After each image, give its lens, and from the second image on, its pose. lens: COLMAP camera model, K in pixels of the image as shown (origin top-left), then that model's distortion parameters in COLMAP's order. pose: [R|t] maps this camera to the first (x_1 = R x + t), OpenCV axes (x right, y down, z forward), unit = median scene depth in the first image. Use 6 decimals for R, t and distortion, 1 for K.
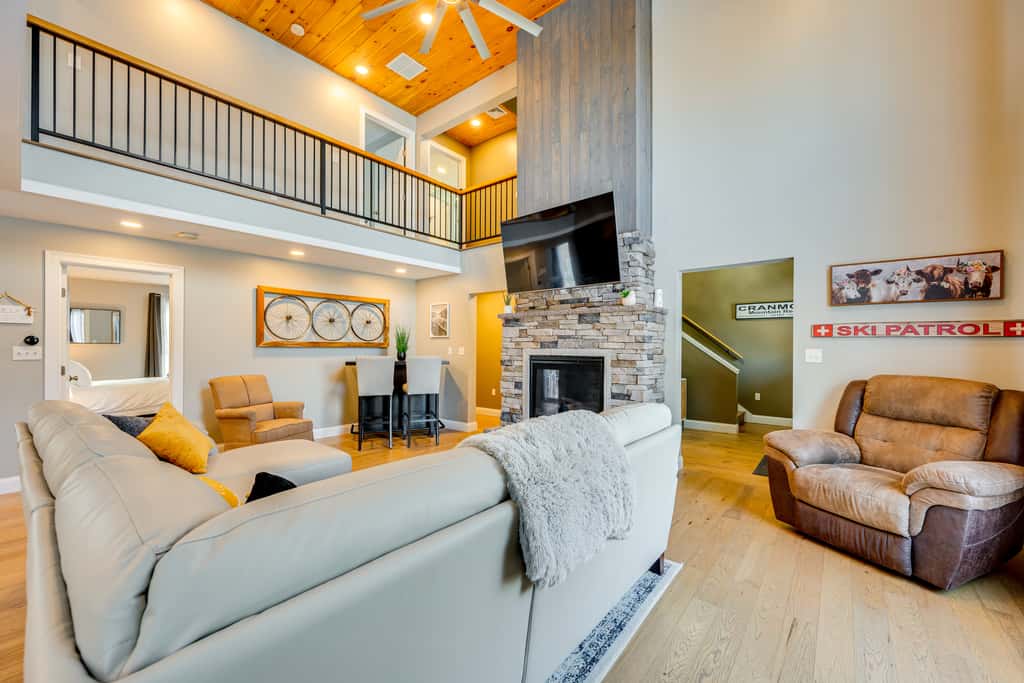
lens RADIAL K [[408.9, 0, 508.6], [0, 408.9, 348.8], [0, 0, 1]] dist [0.000238, 0.000039]
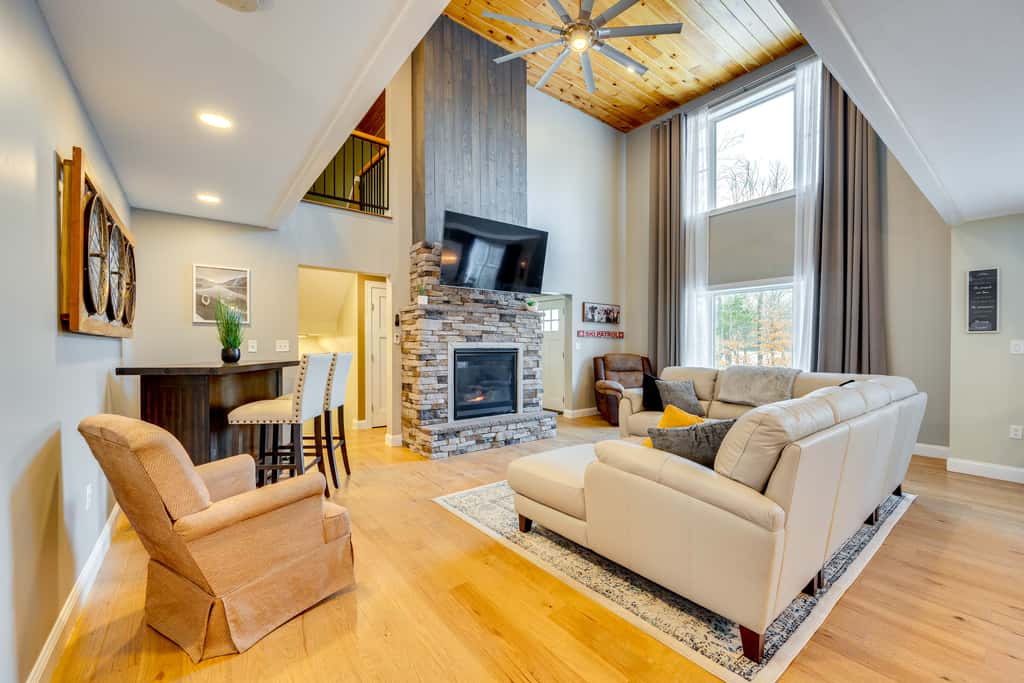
lens RADIAL K [[408.9, 0, 508.6], [0, 408.9, 348.8], [0, 0, 1]] dist [0.000238, 0.000039]
pose [[0.228980, -0.014283, 0.973326, -1.091439], [-0.000644, 0.999890, 0.014825, 0.001038], [-0.973431, -0.004021, 0.228946, 0.754066]]
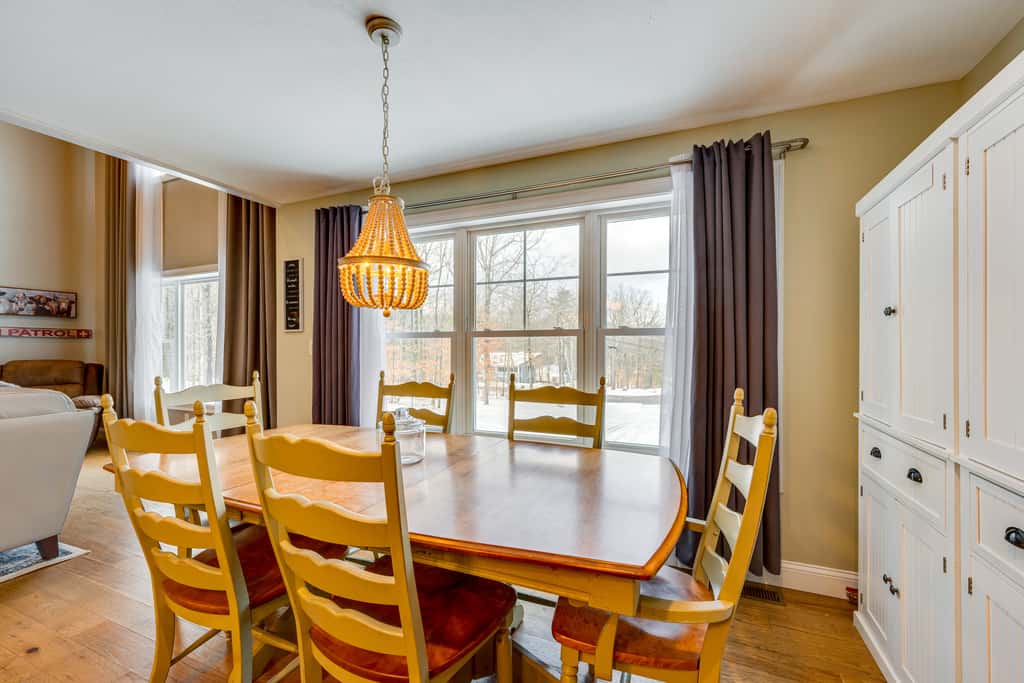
lens RADIAL K [[421.4, 0, 512.0], [0, 421.4, 341.5], [0, 0, 1]] dist [0.009063, 0.000038]
pose [[-0.265204, 0.003415, 0.964186, -0.883499], [0.003670, 0.999990, -0.002532, 0.000294], [-0.964185, 0.002867, -0.265214, -0.312890]]
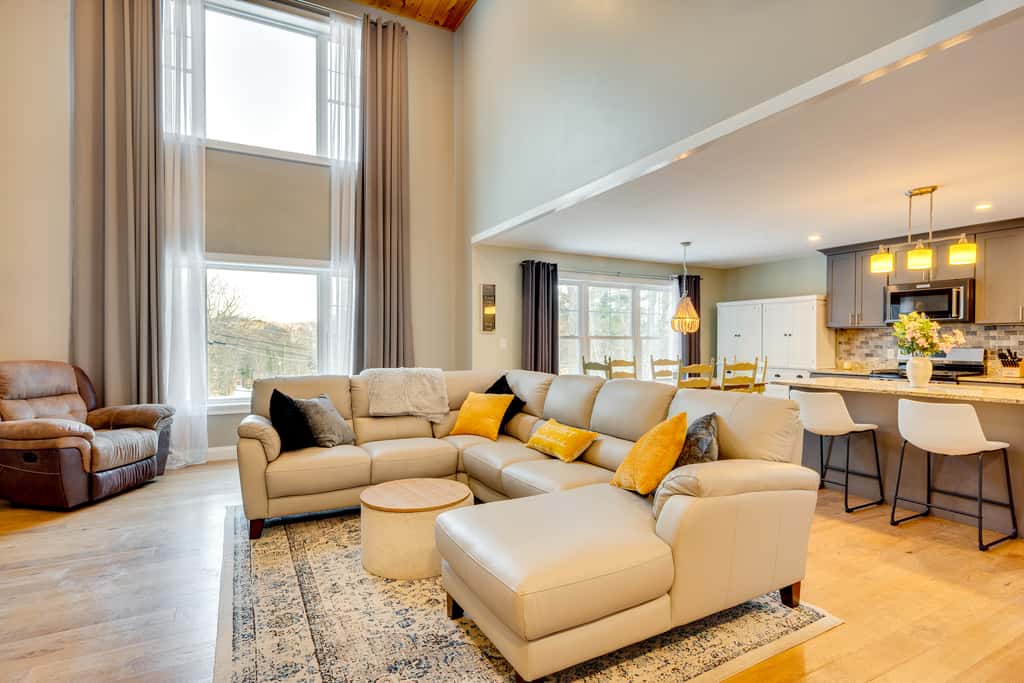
lens RADIAL K [[517.1, 0, 513.9], [0, 517.1, 346.1], [0, 0, 1]] dist [0.000355, 0.000134]
pose [[-0.924735, -0.008339, 0.380520, -0.583703], [-0.006639, 0.999961, 0.005780, 0.004870], [-0.380553, 0.002818, -0.924755, 1.287864]]
